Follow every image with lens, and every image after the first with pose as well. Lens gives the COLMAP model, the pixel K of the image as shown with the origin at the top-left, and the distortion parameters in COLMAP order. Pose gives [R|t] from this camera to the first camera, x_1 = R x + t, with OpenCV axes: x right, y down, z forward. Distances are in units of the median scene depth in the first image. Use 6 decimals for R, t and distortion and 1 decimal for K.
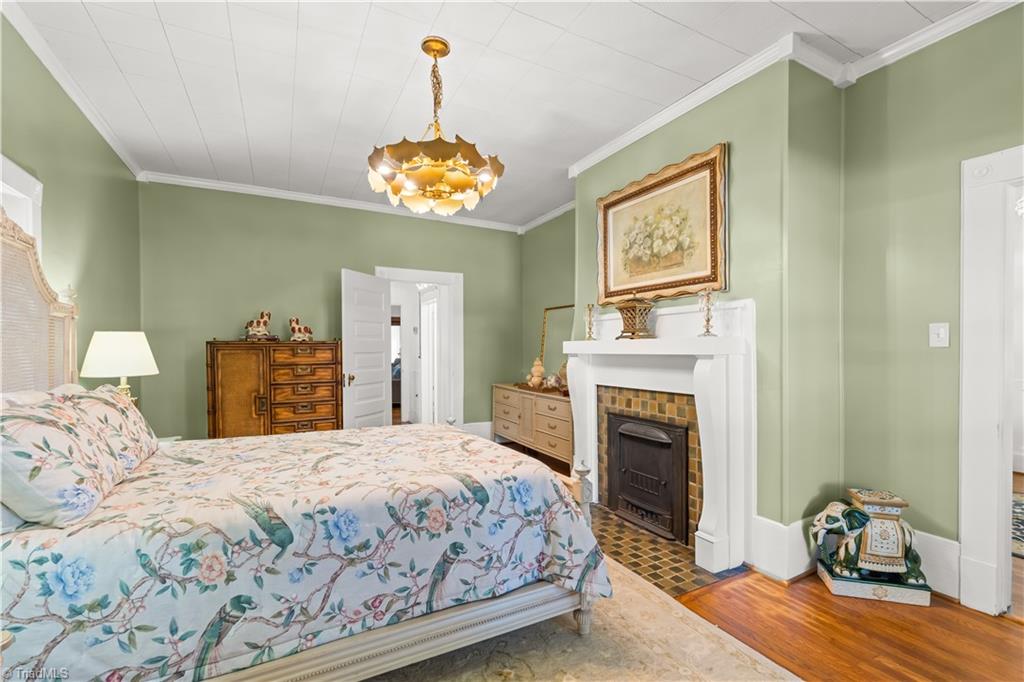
lens RADIAL K [[450.0, 0, 513.9], [0, 450.0, 349.0], [0, 0, 1]] dist [-0.006529, 0.000741]
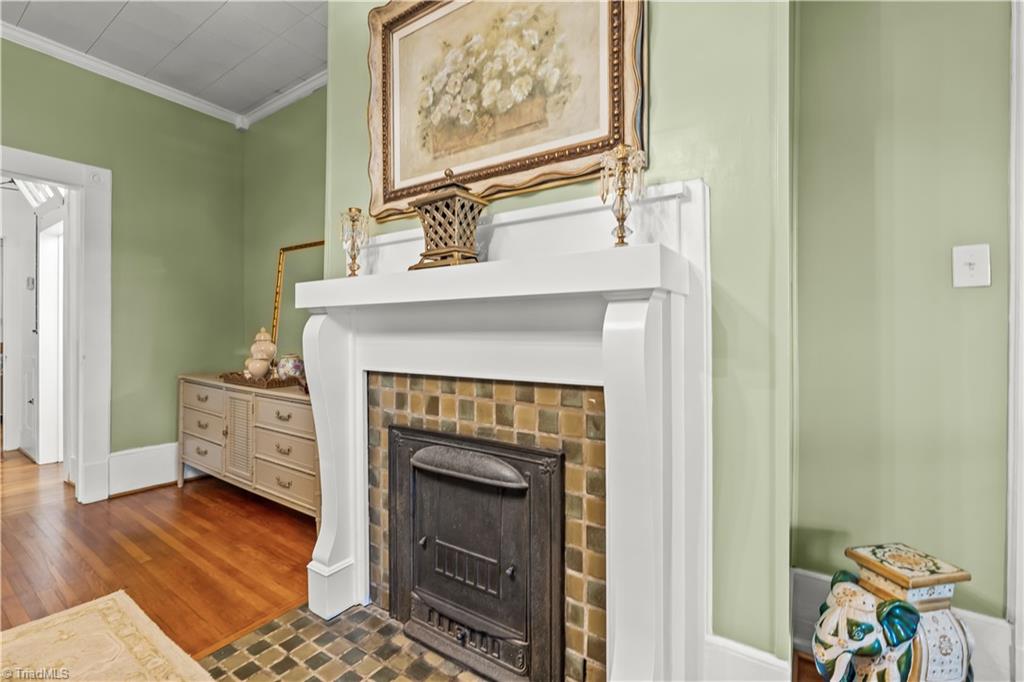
lens RADIAL K [[450.0, 0, 507.7], [0, 450.0, 338.4], [0, 0, 1]] dist [-0.006529, 0.000741]
pose [[0.887343, 0.002095, 0.461106, 0.103698], [-0.005034, 0.999974, 0.005144, 0.044846], [-0.461083, -0.006886, 0.887330, 0.543409]]
